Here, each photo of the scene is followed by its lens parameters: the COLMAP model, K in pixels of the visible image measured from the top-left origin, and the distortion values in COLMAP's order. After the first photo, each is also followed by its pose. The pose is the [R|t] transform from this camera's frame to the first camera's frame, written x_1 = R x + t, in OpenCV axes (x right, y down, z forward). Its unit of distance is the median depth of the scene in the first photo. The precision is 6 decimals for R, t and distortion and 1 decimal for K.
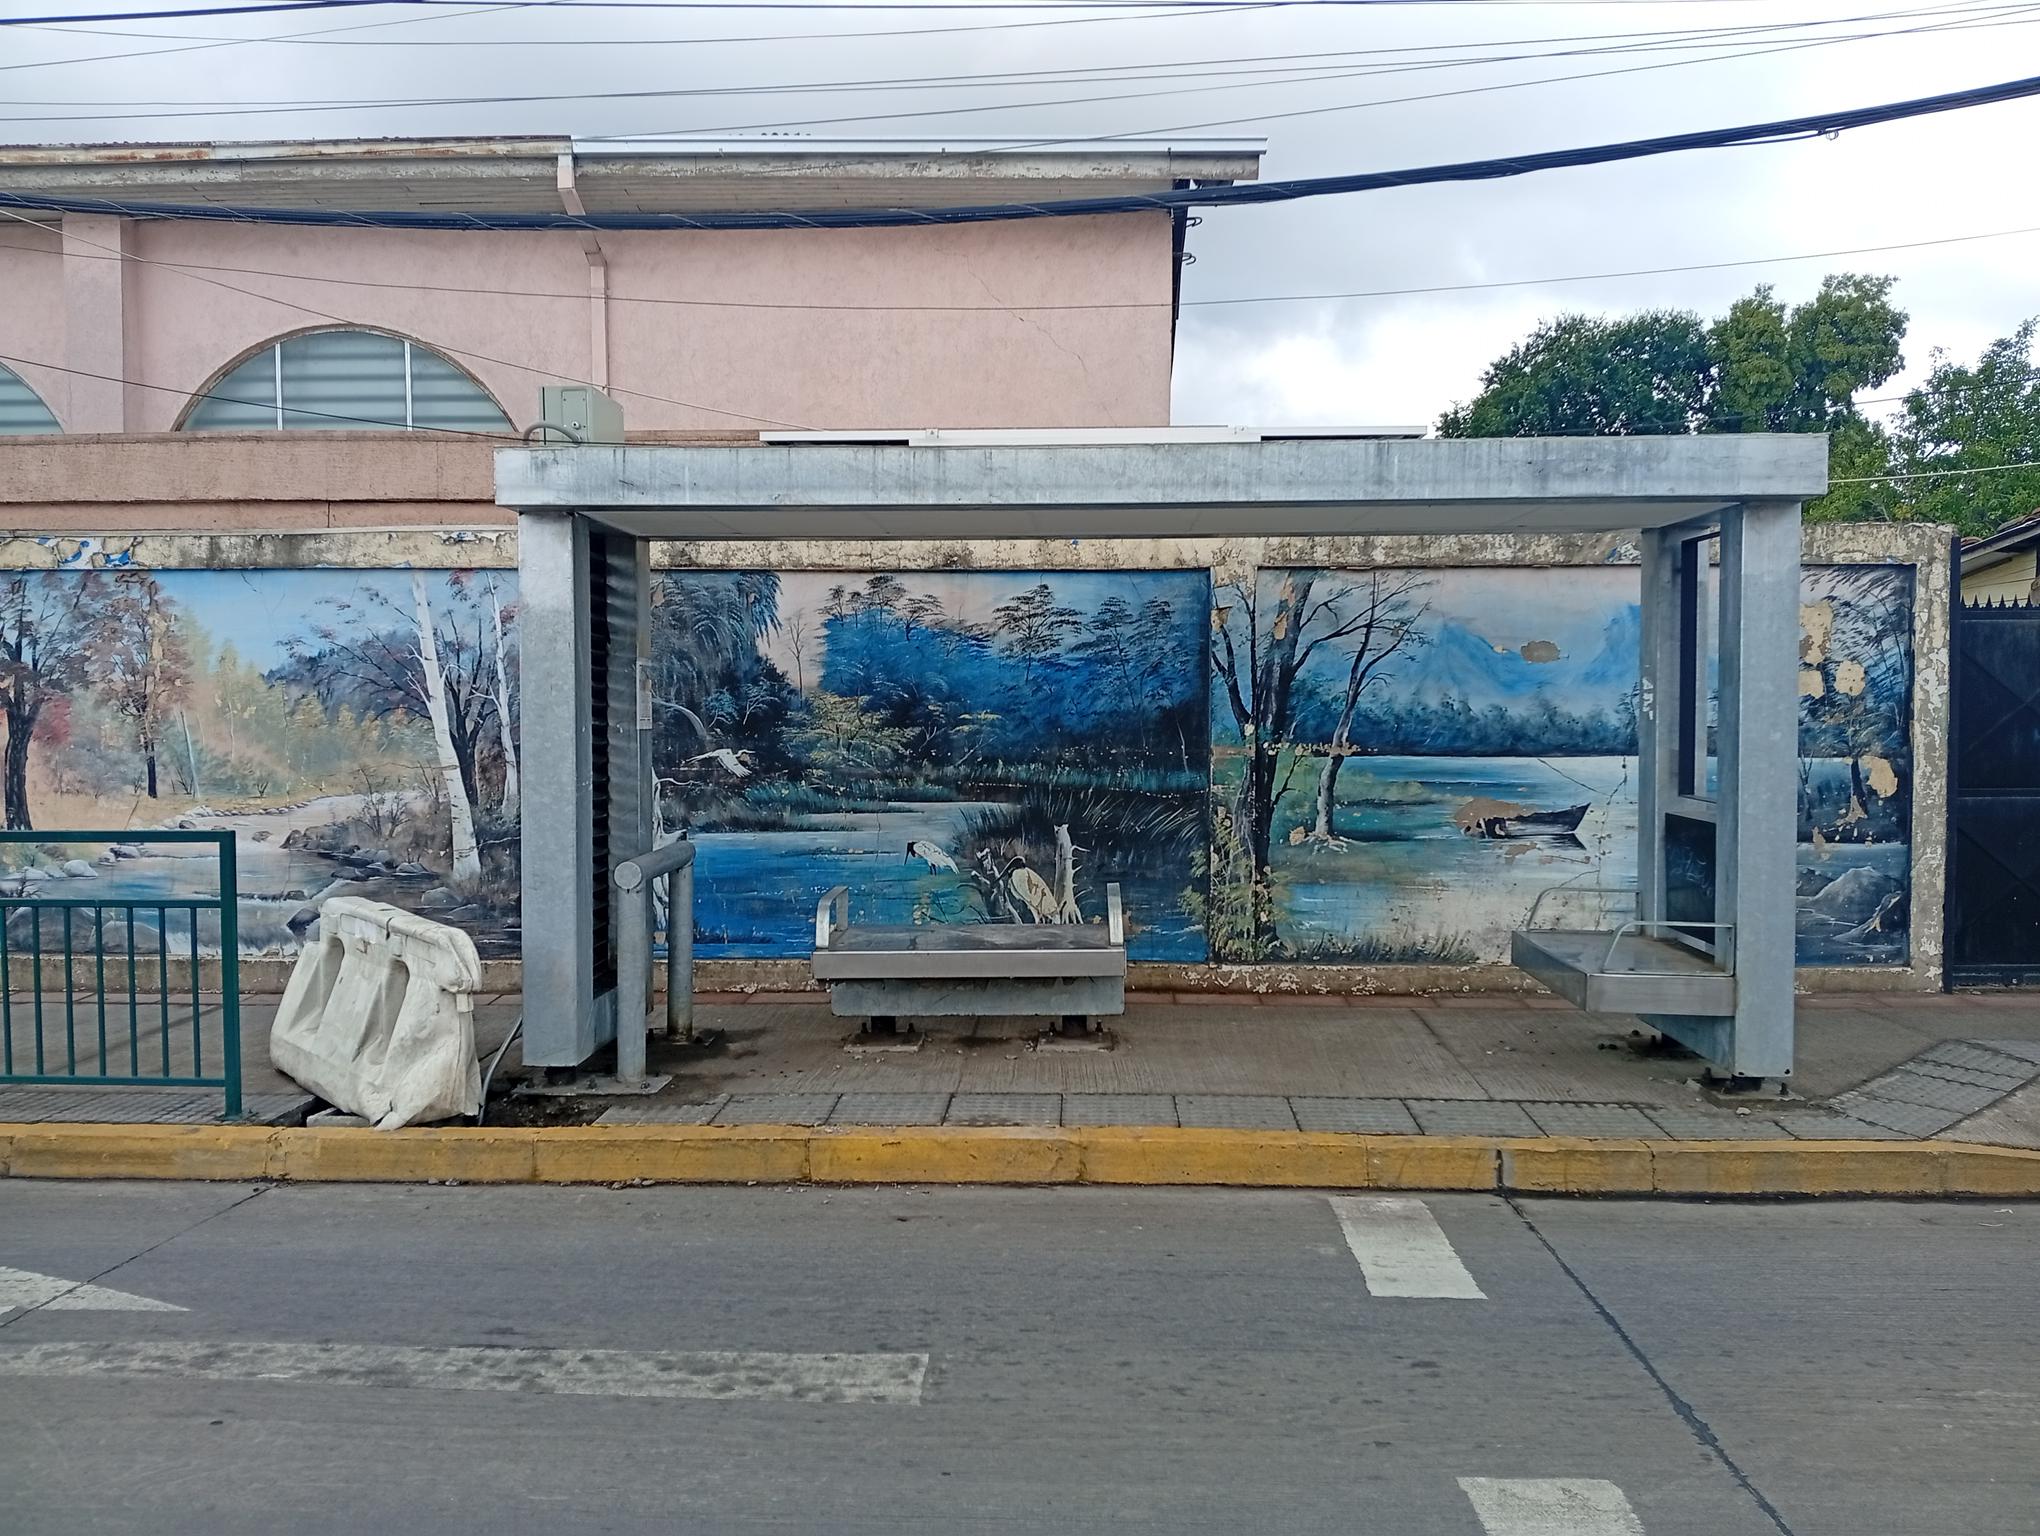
lens RADIAL K [[1581.0, 0, 1012.9], [0, 1581.0, 744.9], [0, 0, 1]] dist [0.097801, -0.188240]
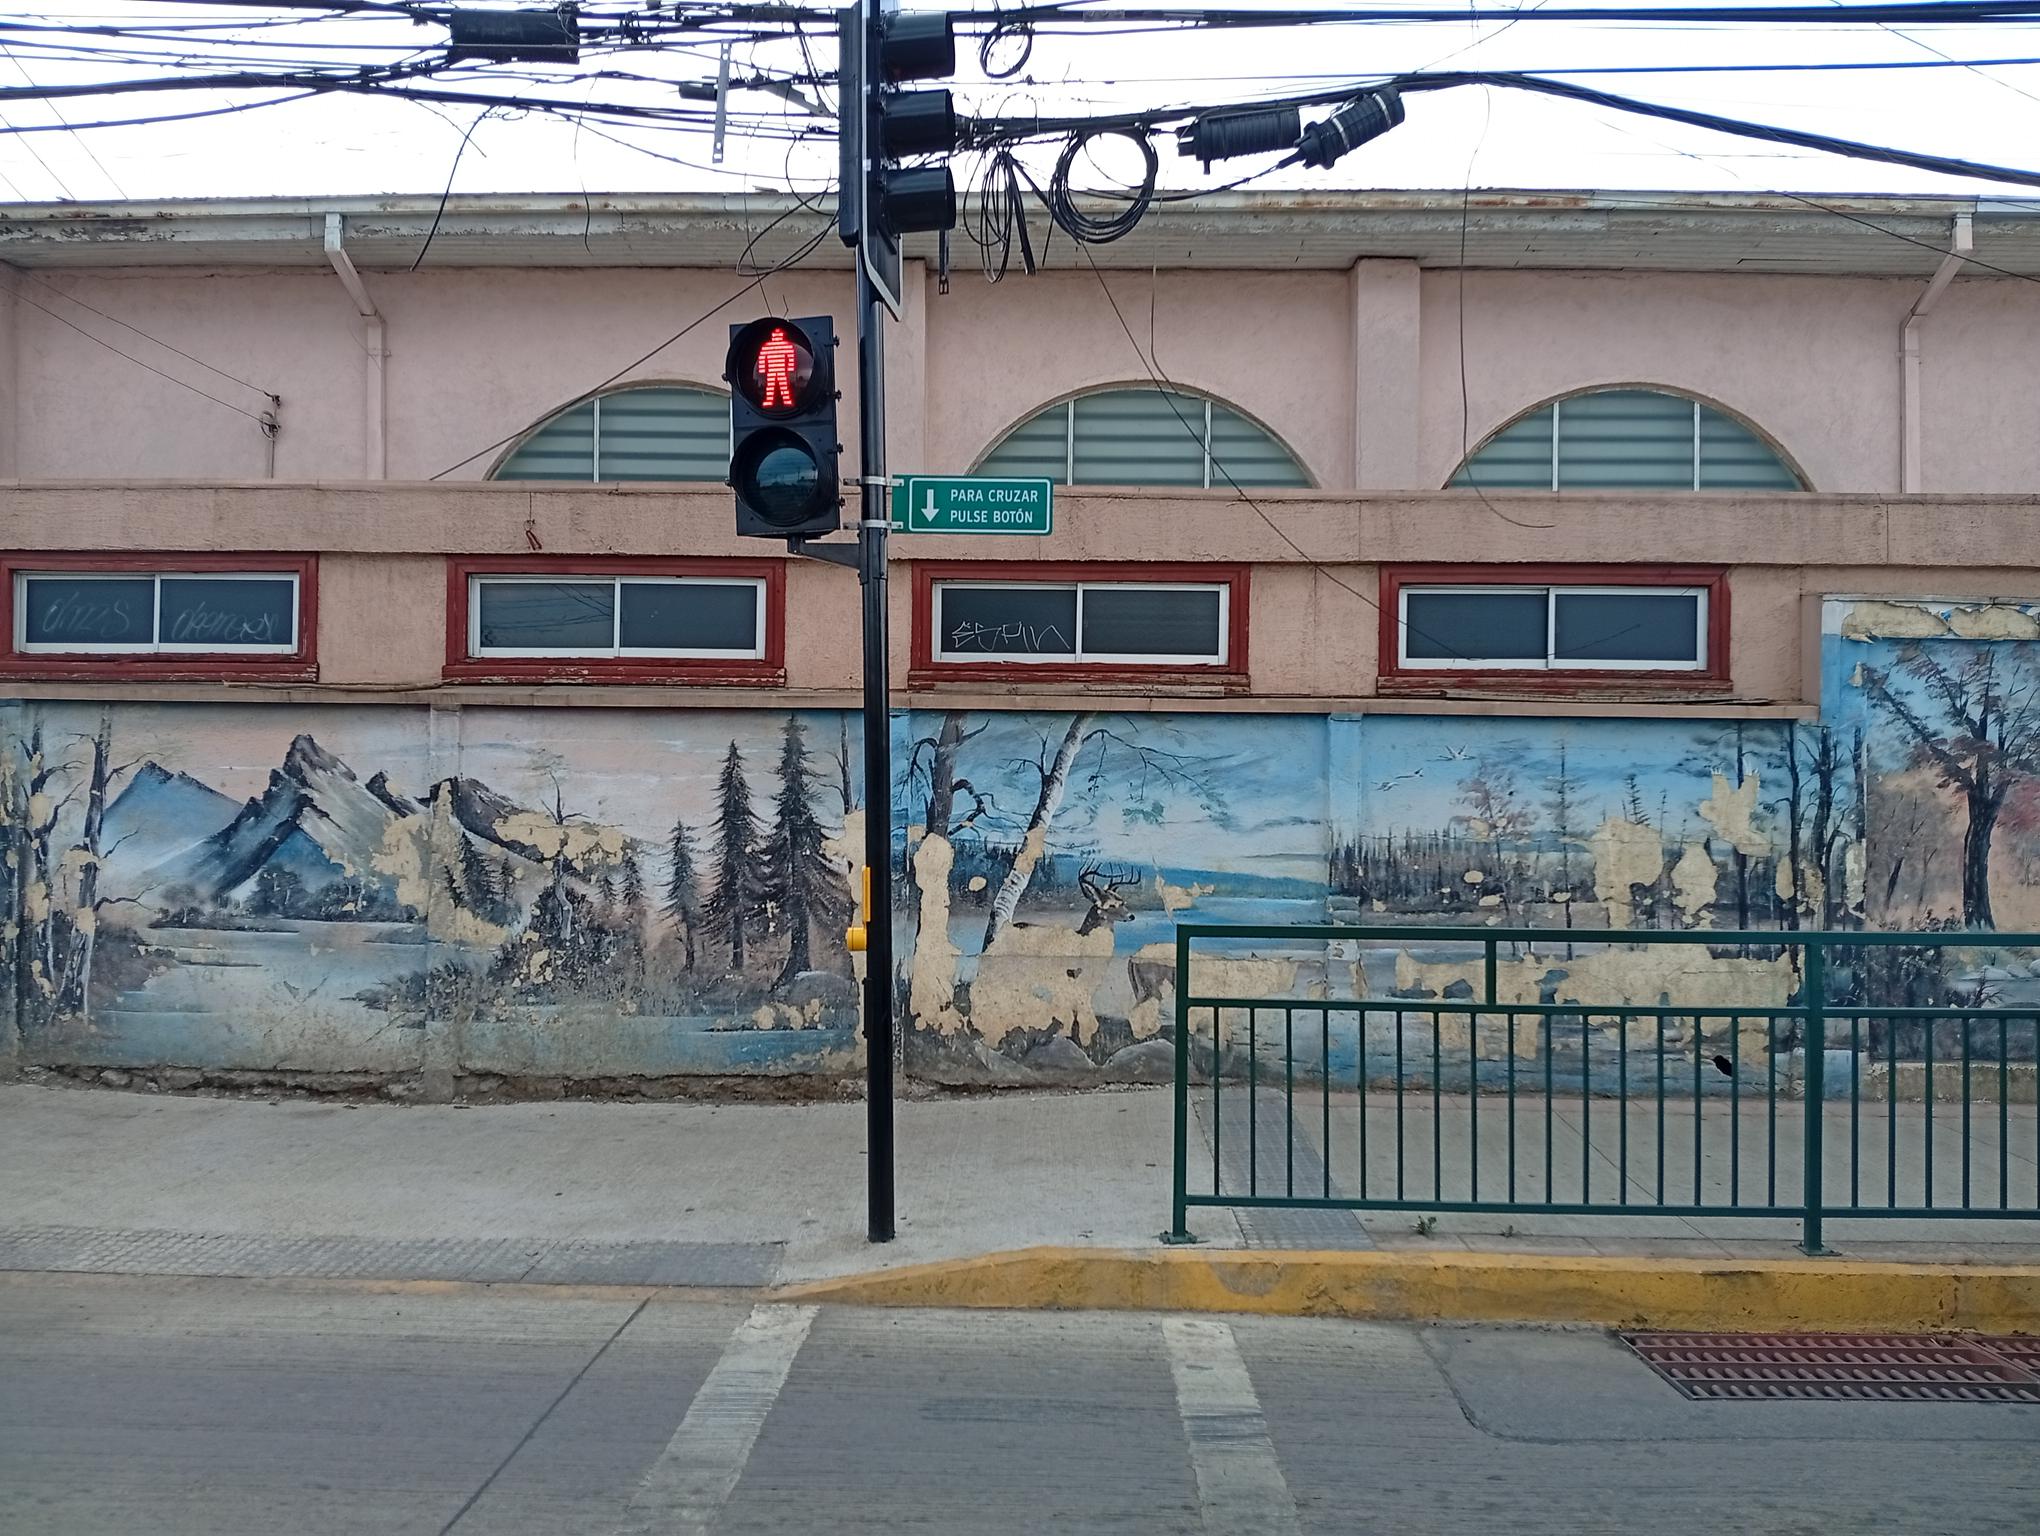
lens RADIAL K [[1572.6, 0, 1018.9], [0, 1572.6, 745.9], [0, 0, 1]] dist [0.121774, -0.256850]
pose [[0.999763, 0.013676, 0.016944, -1.215010], [-0.012920, 0.998950, -0.043959, -0.001865], [-0.017527, 0.043730, 0.998890, 0.105463]]
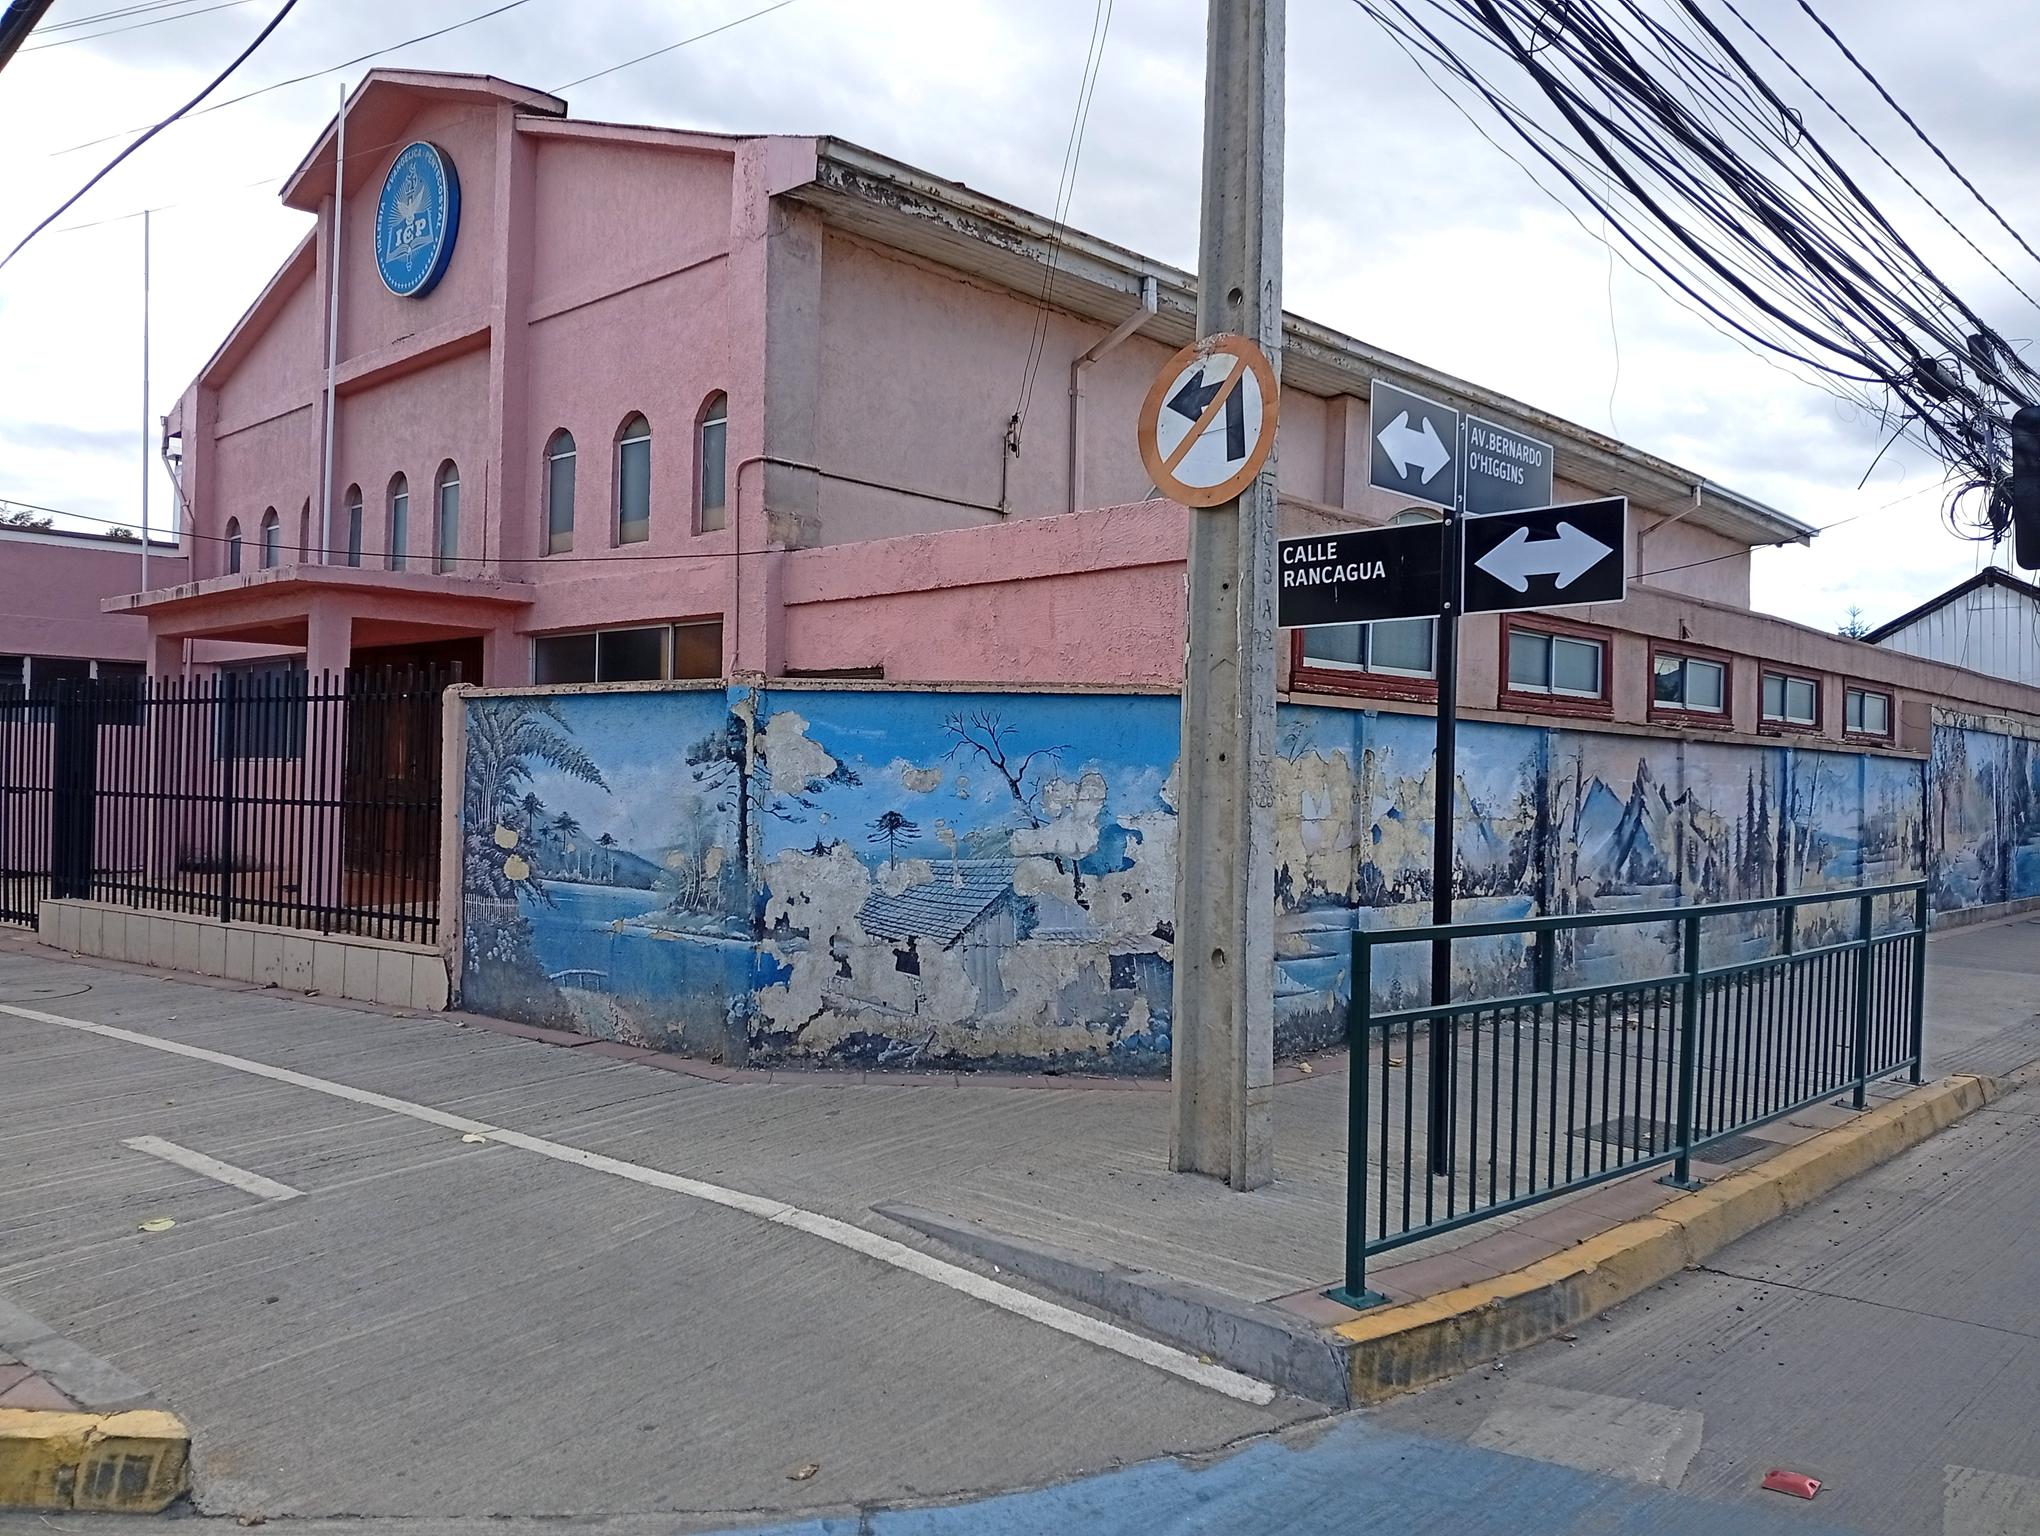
lens RADIAL K [[1551.5, 0, 1017.6], [0, 1551.5, 755.3], [0, 0, 1]] dist [0.124664, -0.258762]
pose [[0.655644, 0.026667, 0.754599, -3.016458], [-0.001159, 0.999411, -0.034311, 0.000312], [-0.755069, 0.021621, 0.655288, 0.585383]]
